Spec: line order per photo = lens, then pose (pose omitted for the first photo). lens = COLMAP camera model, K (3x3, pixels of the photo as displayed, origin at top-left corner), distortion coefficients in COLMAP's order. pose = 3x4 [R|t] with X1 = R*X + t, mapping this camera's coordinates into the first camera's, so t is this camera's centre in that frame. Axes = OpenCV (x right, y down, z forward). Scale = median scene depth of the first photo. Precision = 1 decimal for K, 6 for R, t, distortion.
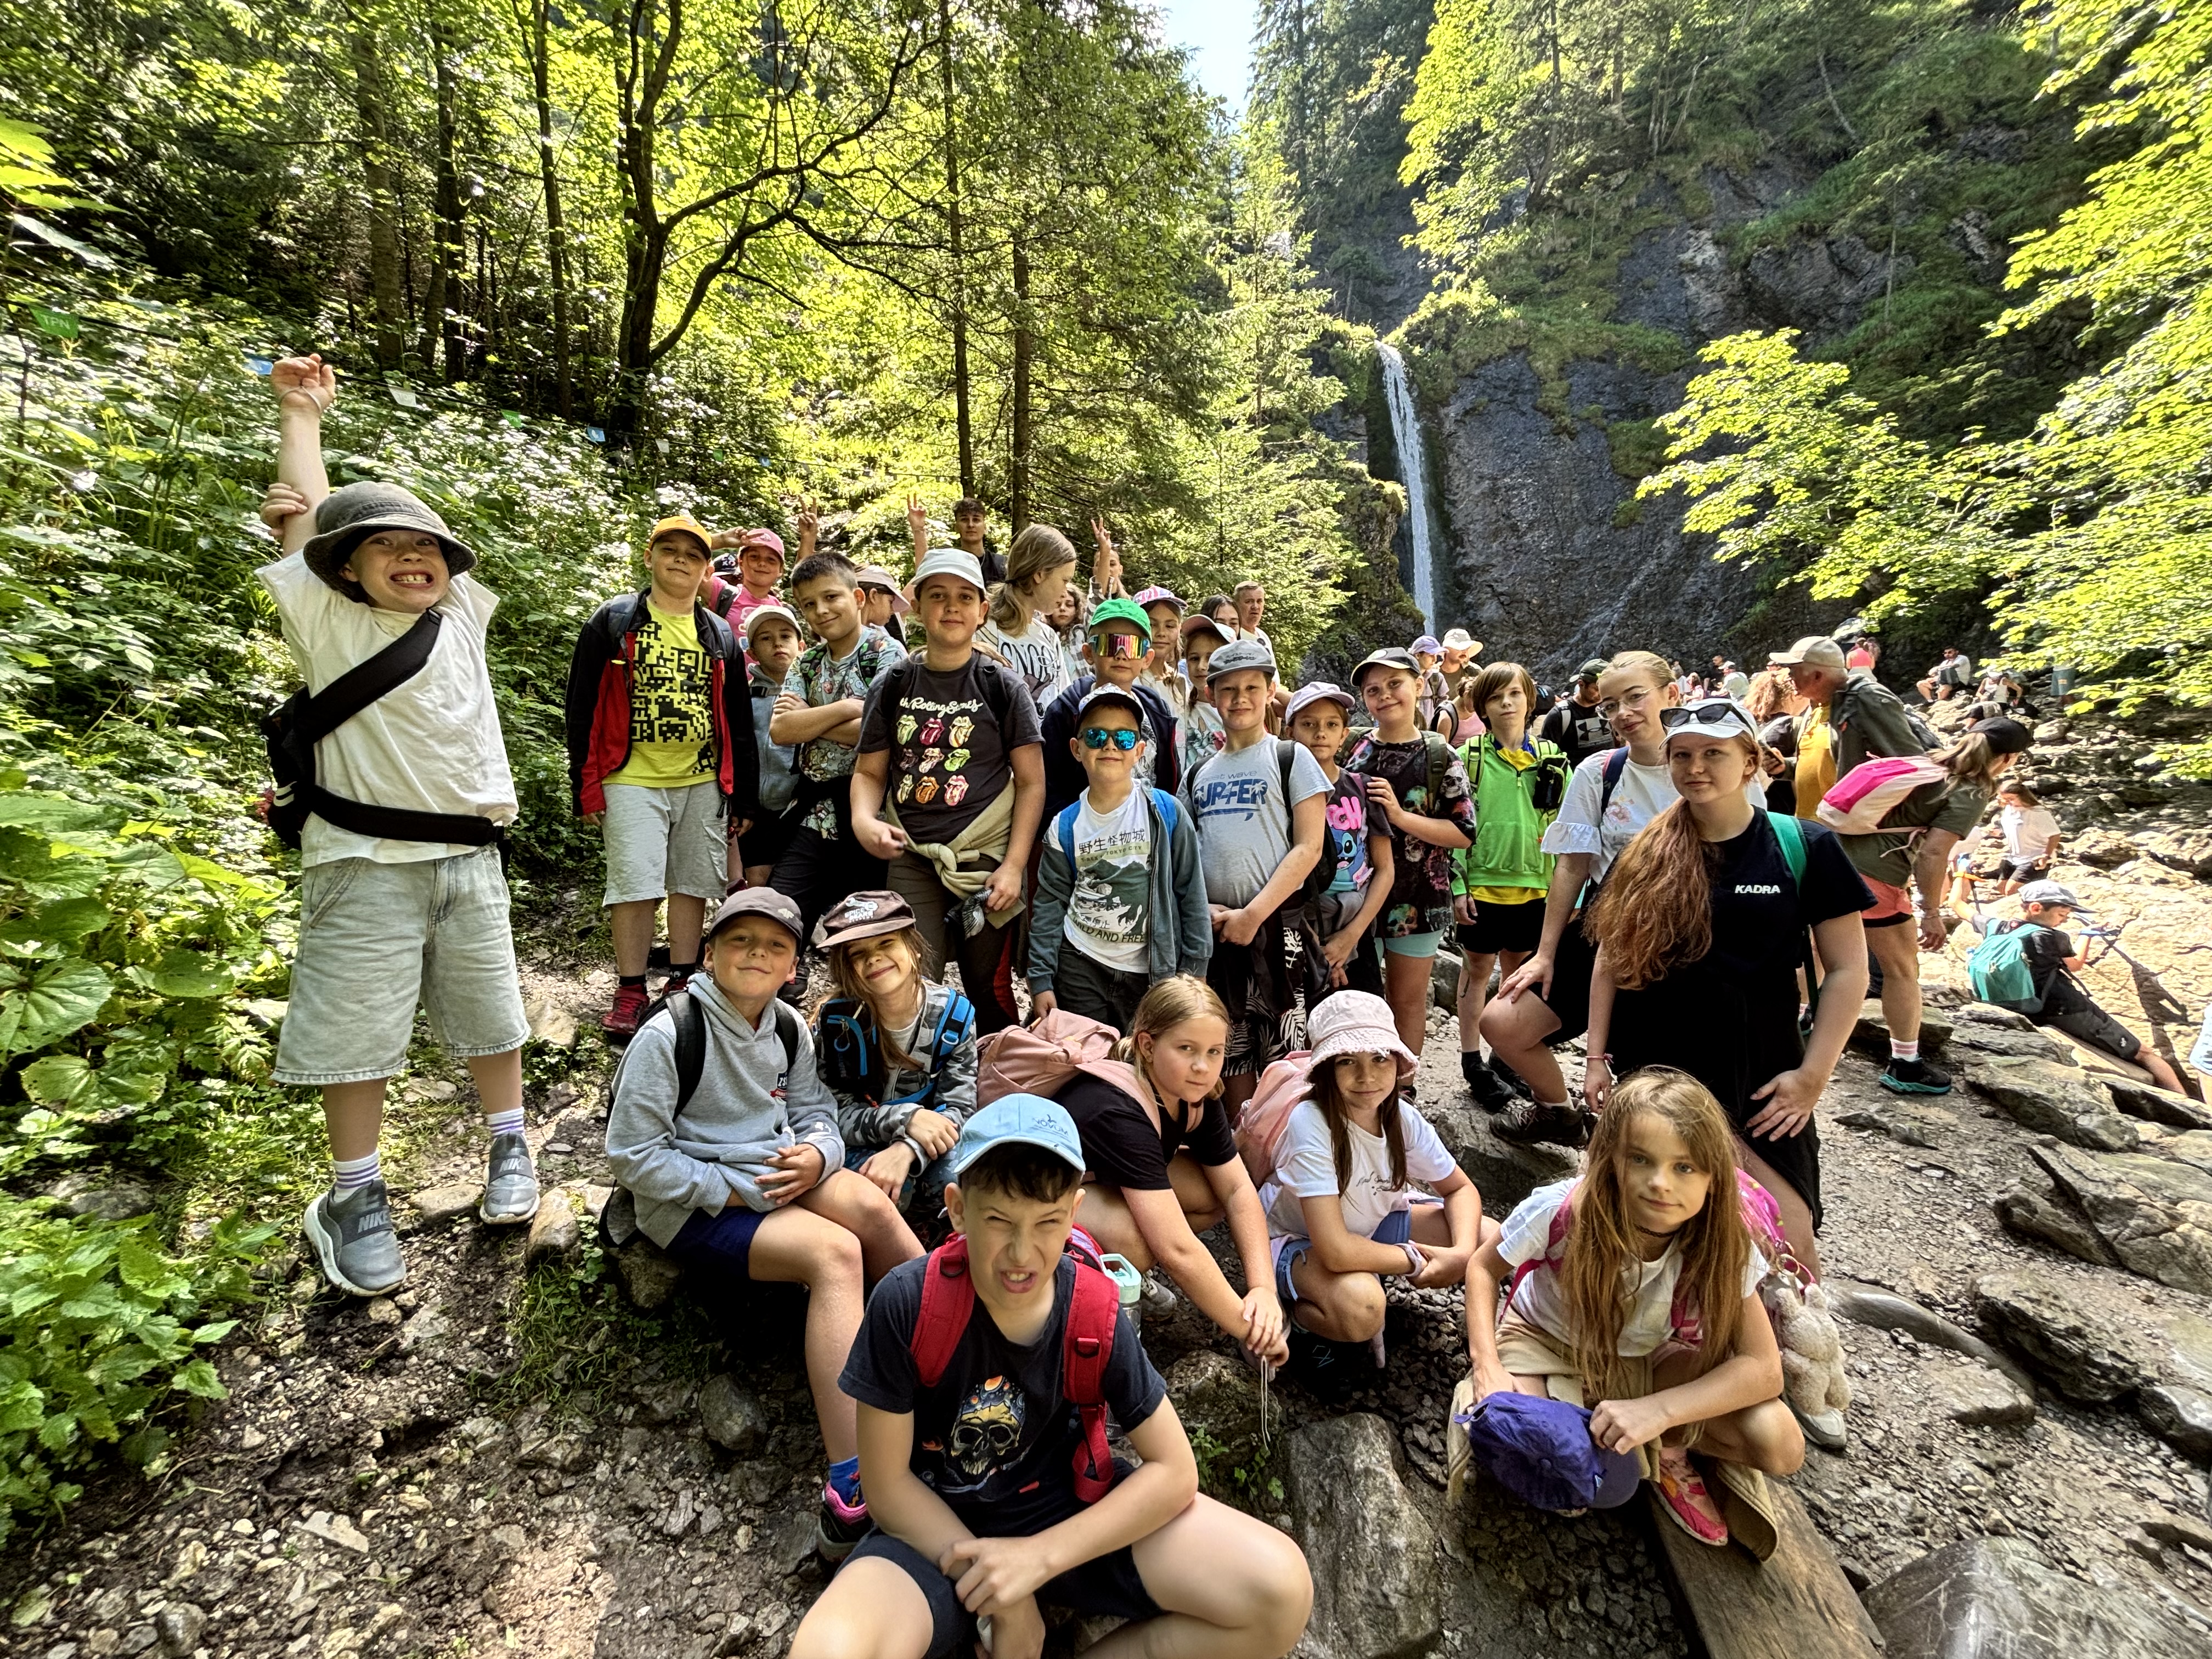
lens RADIAL K [[888.8, 0, 1140.9], [0, 888.8, 804.1], [0, 0, 1]] dist [0.017930, -0.001185]
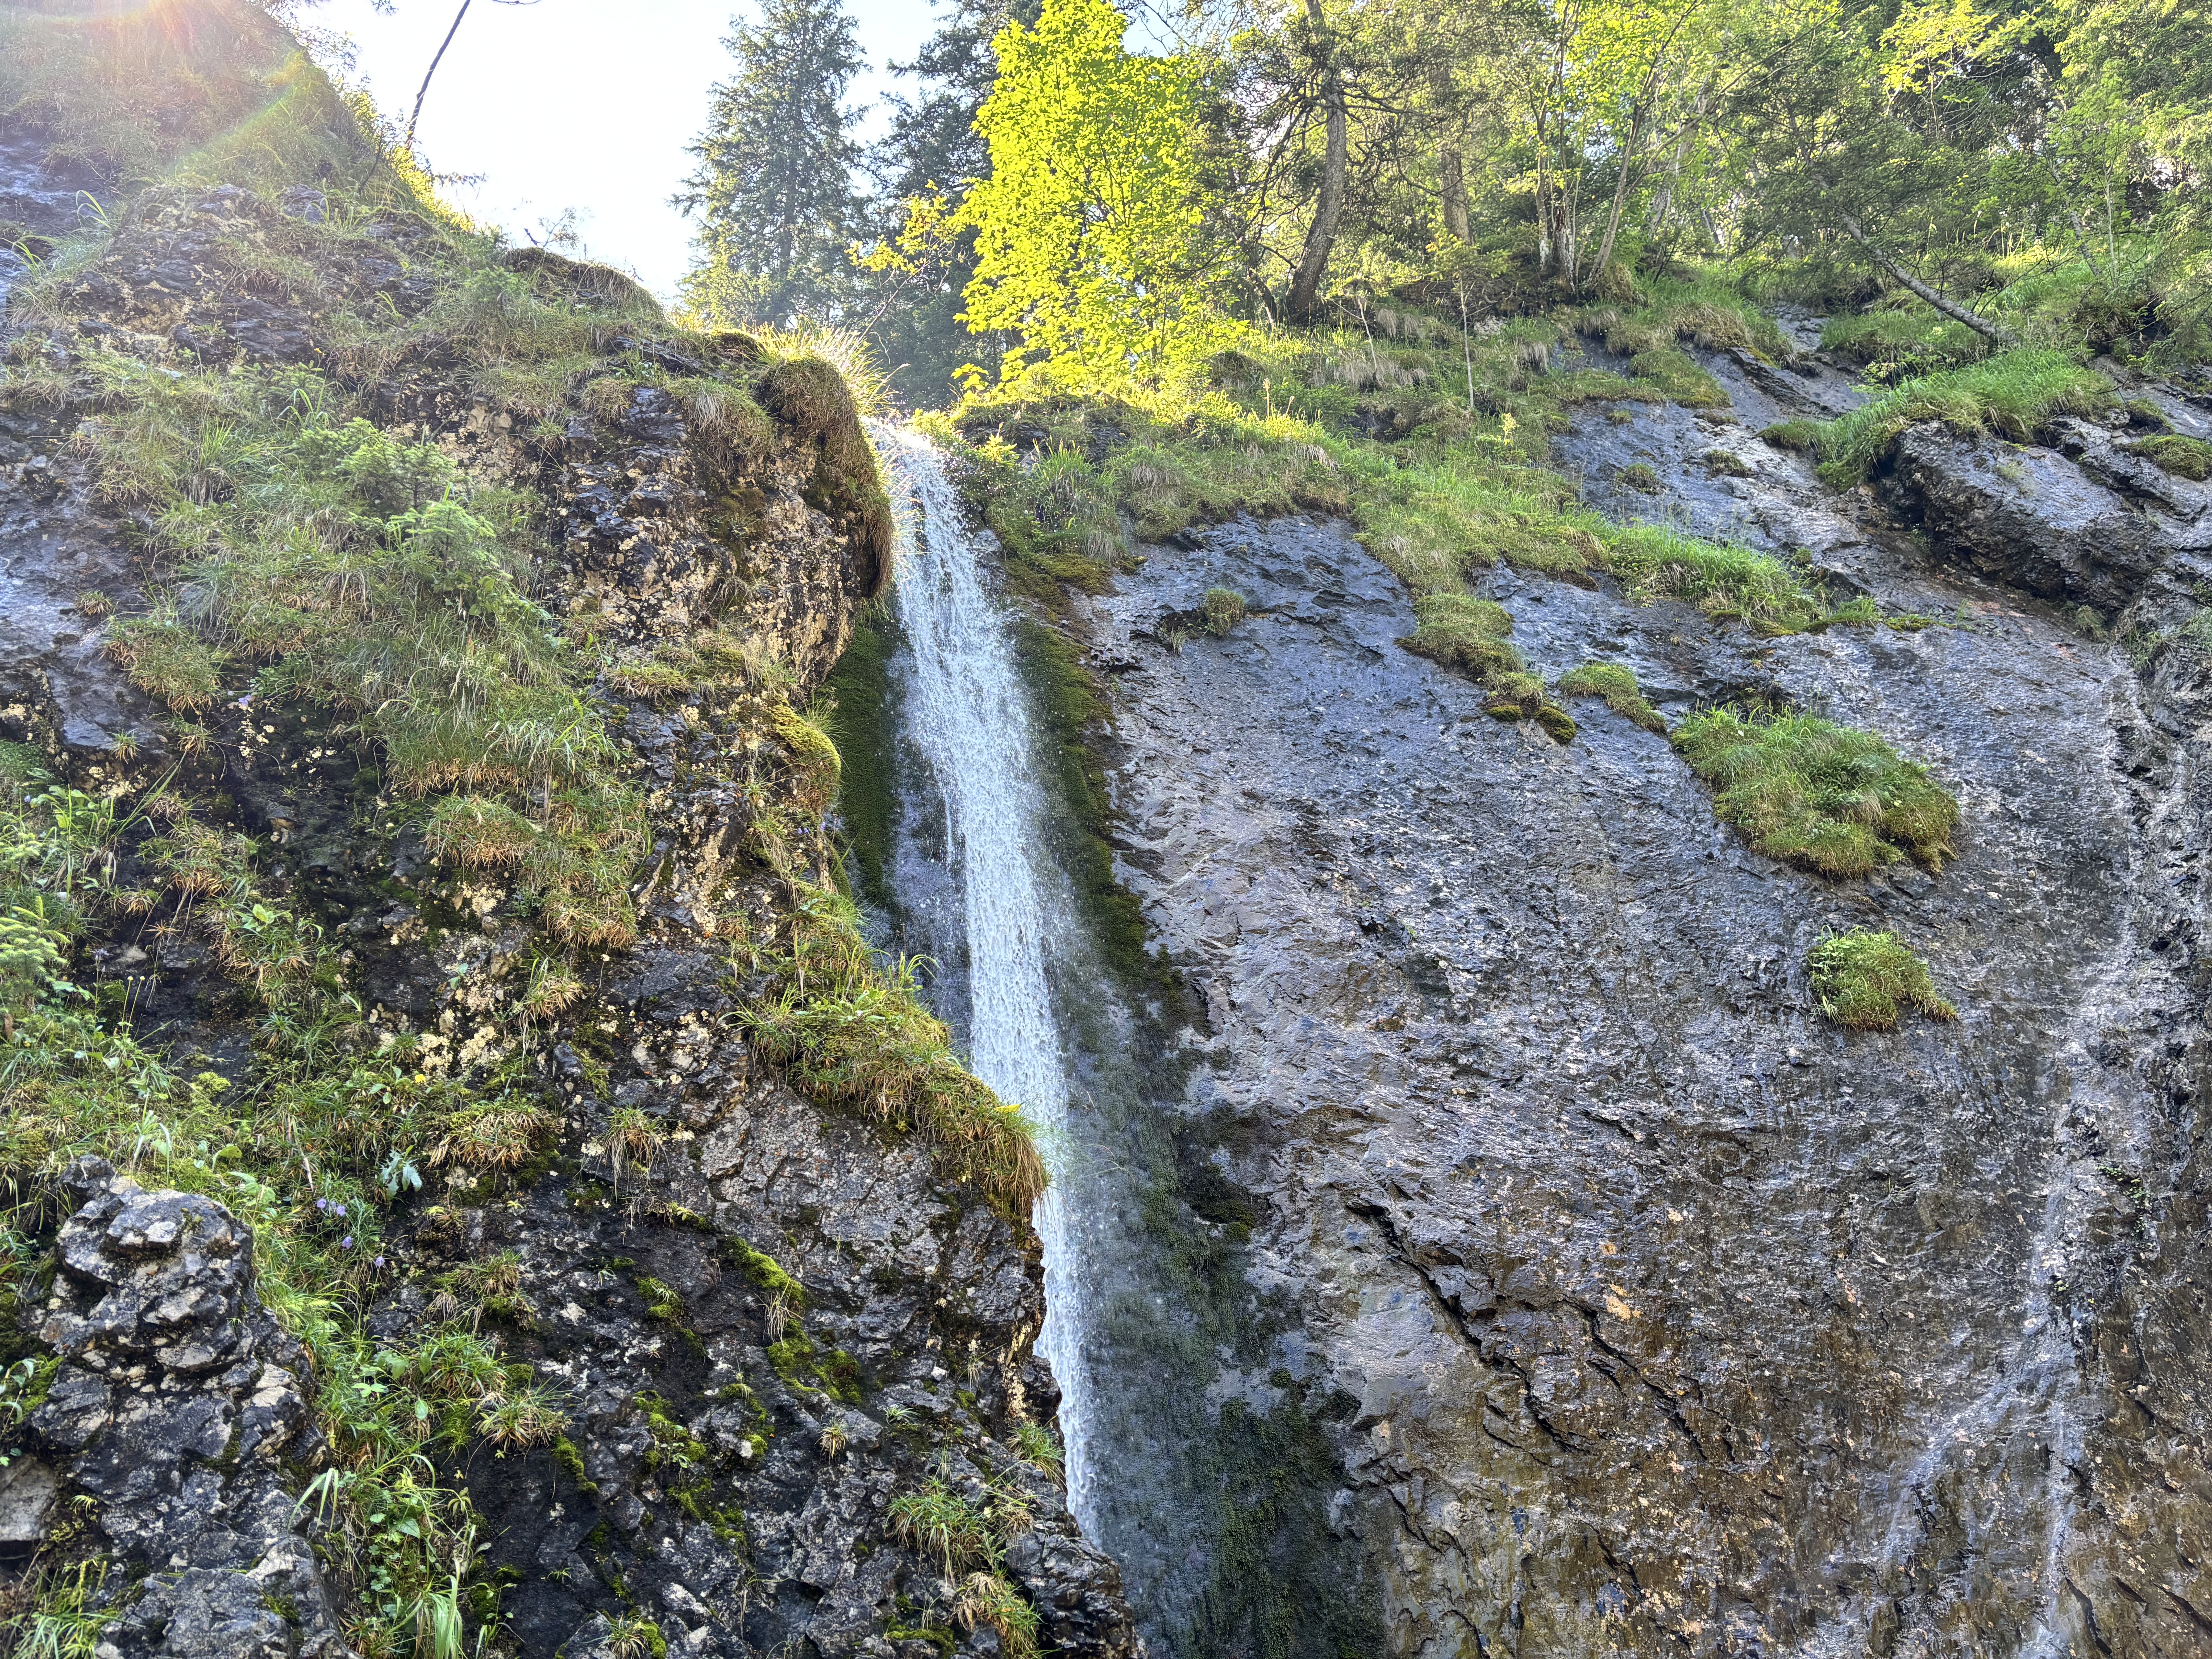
lens RADIAL K [[1656.3, 0, 1109.5], [0, 1656.3, 850.0], [0, 0, 1]] dist [0.054566, -0.063730]
pose [[0.935381, 0.183516, 0.302299, 0.715943], [0.027751, 0.814090, -0.580075, -0.346651], [-0.352552, 0.550980, 0.756392, 2.284979]]
